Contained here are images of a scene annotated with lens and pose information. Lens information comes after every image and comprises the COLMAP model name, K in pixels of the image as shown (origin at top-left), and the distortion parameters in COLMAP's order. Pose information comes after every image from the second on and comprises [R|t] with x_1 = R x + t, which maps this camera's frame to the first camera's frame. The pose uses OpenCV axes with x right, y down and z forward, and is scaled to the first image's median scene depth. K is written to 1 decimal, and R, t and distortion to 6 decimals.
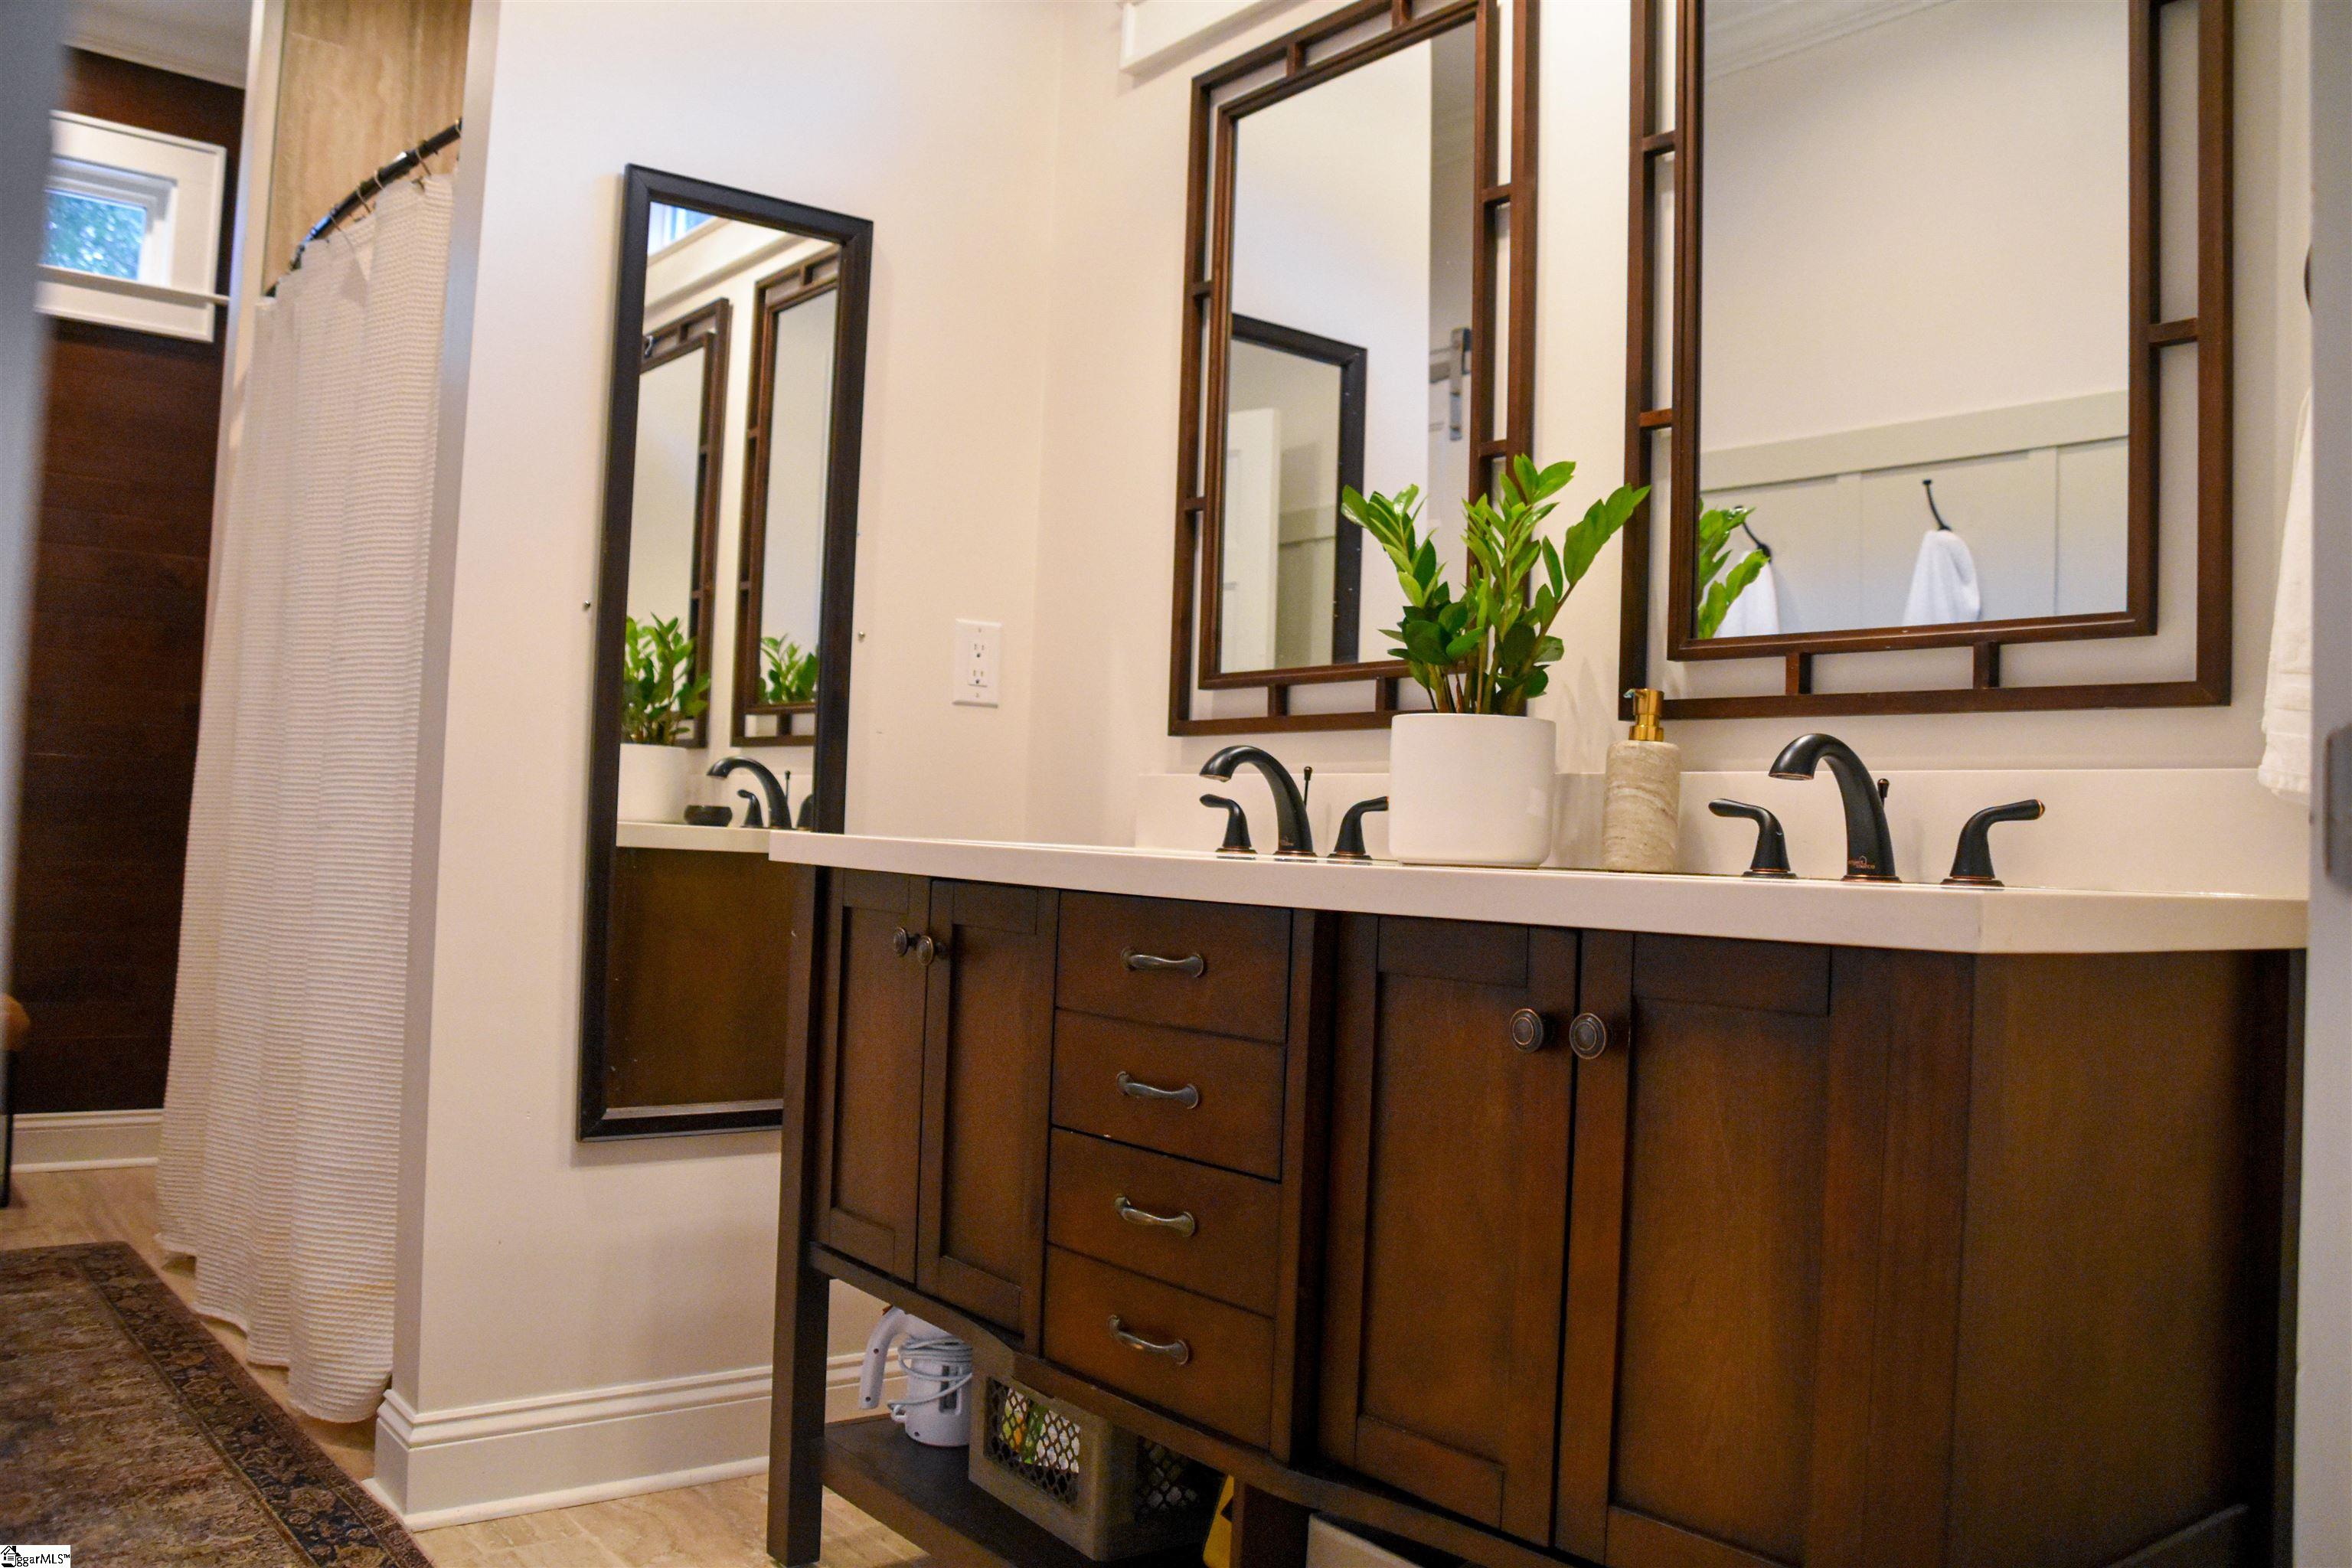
lens RADIAL K [[1890.2, 0, 1198.3], [0, 1890.2, 765.3], [0, 0, 1]] dist [-0.150906, 0.112891]
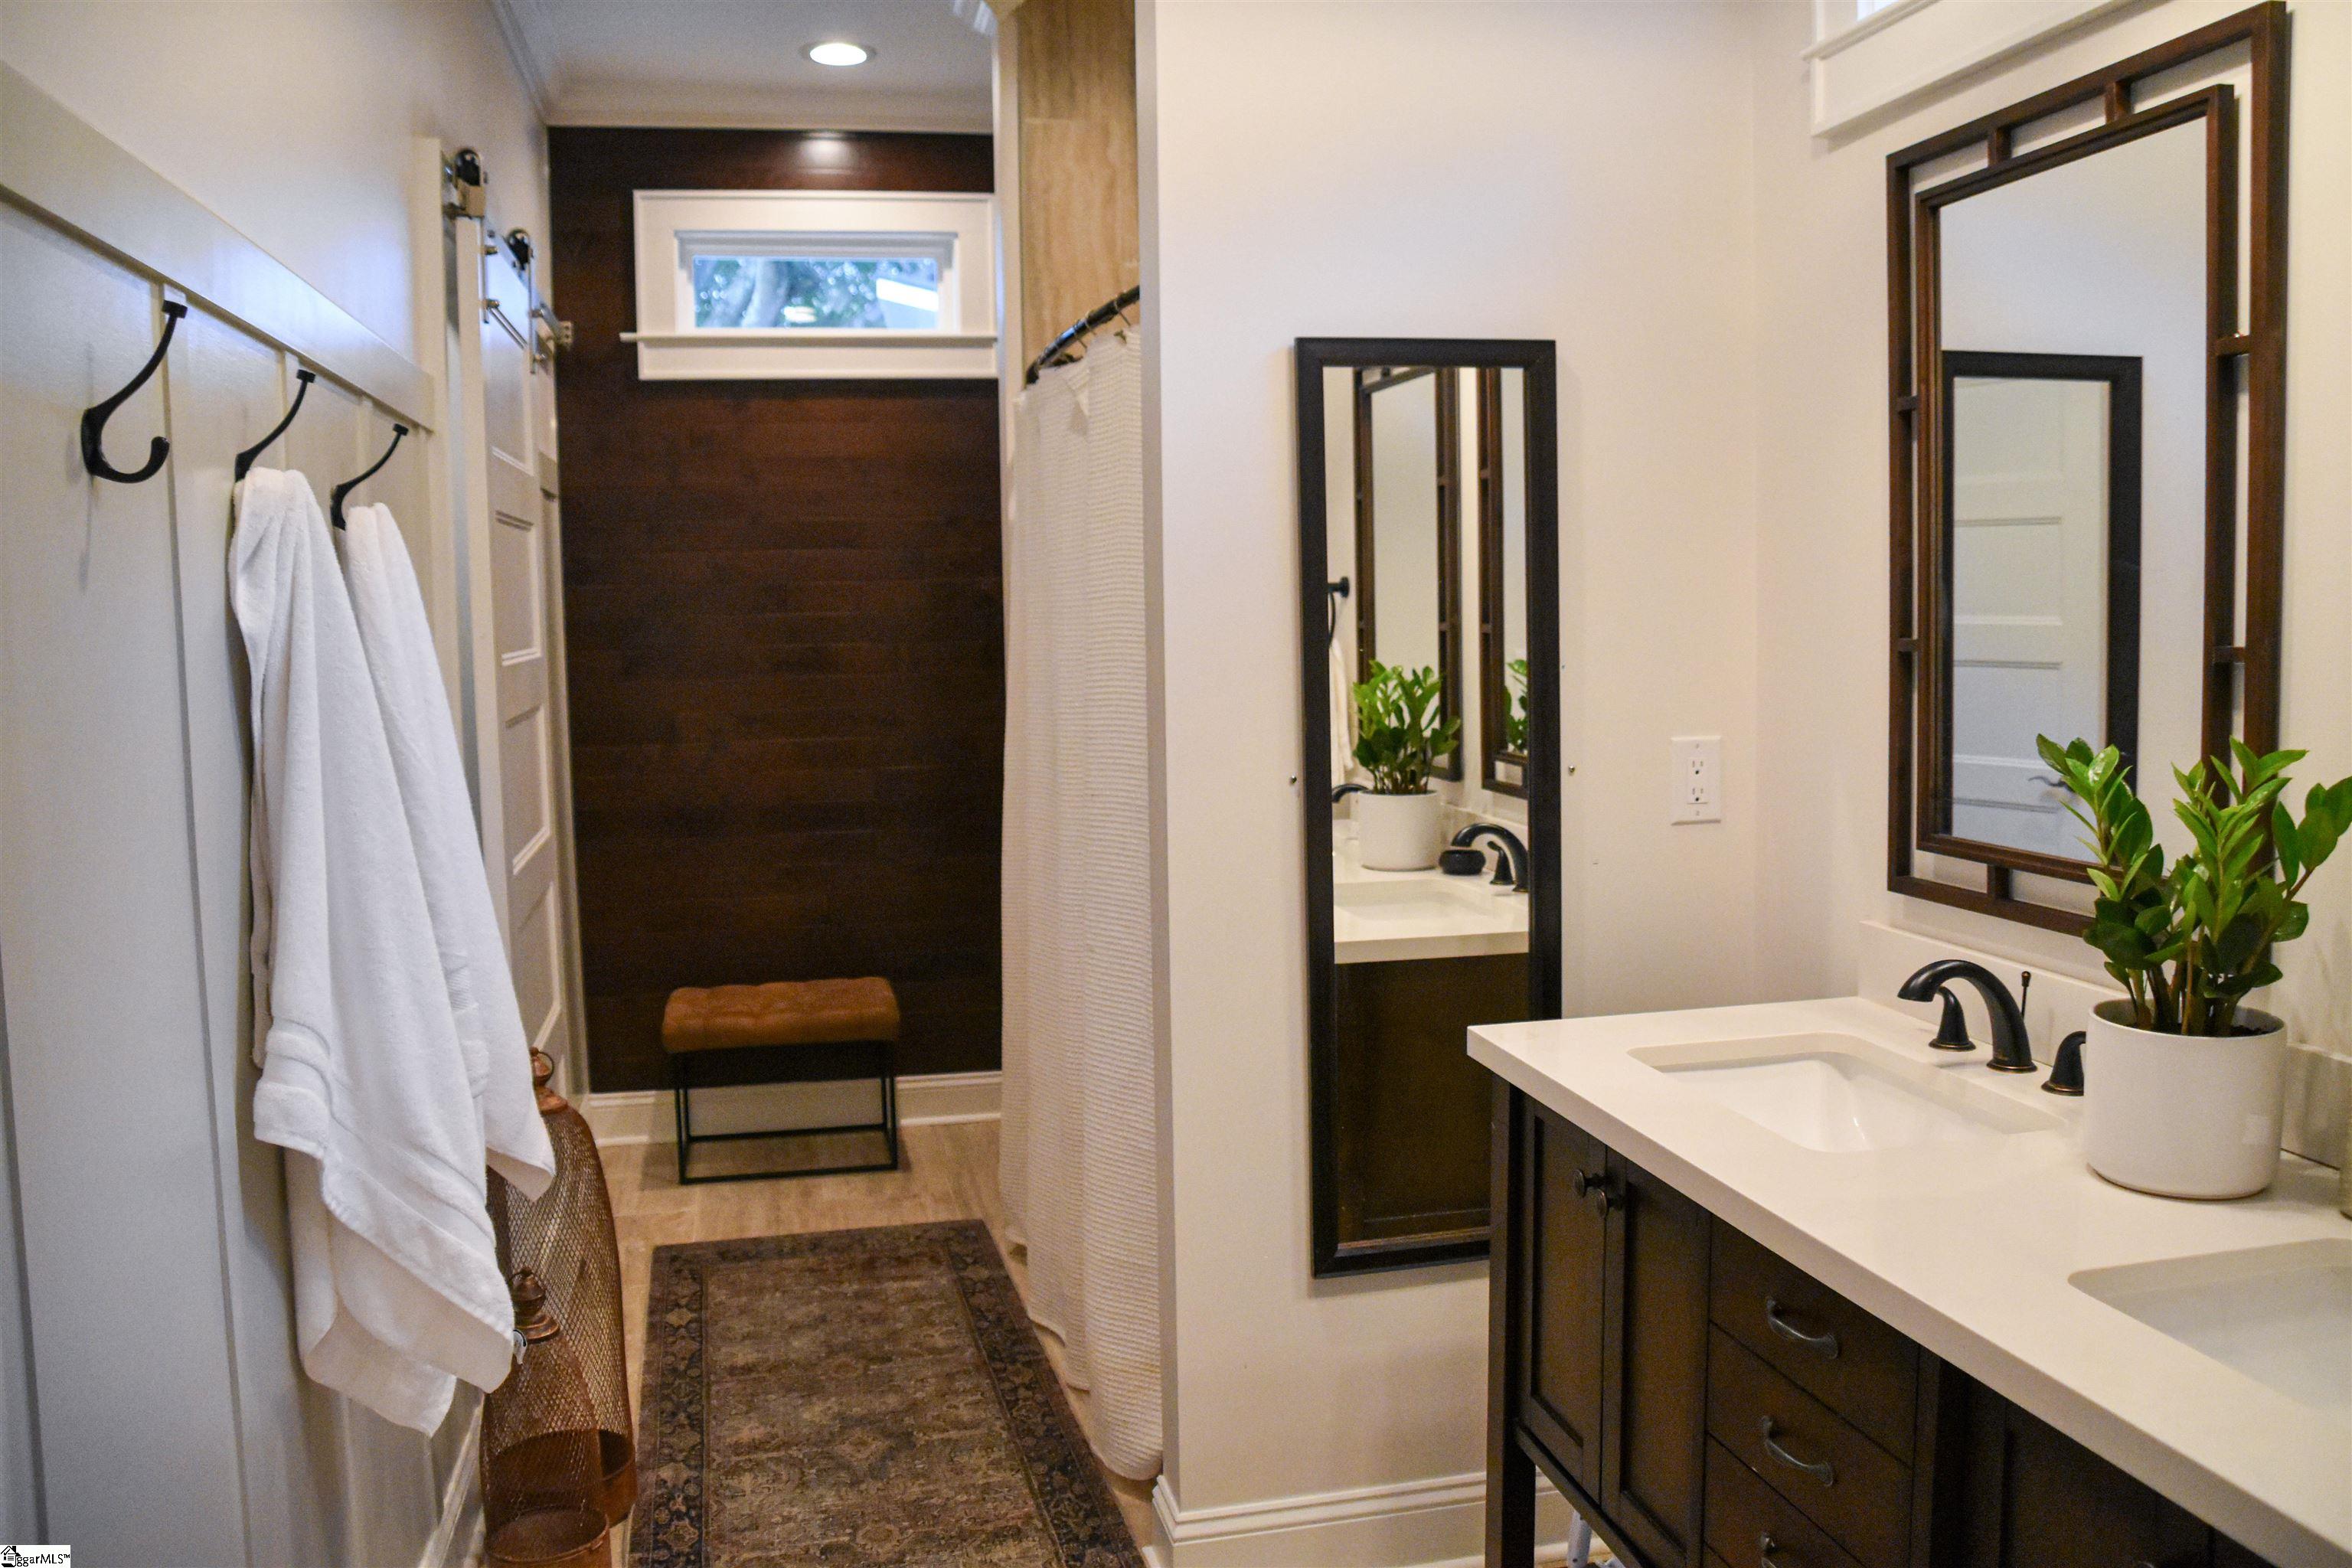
lens RADIAL K [[1890.2, 0, 1189.2], [0, 1890.2, 785.6], [0, 0, 1]] dist [-0.150906, 0.112891]
pose [[0.899753, -0.015801, -0.436114, 0.071702], [0.070497, 0.991481, 0.109521, -0.186386], [0.430668, -0.129286, 0.893202, 0.033422]]
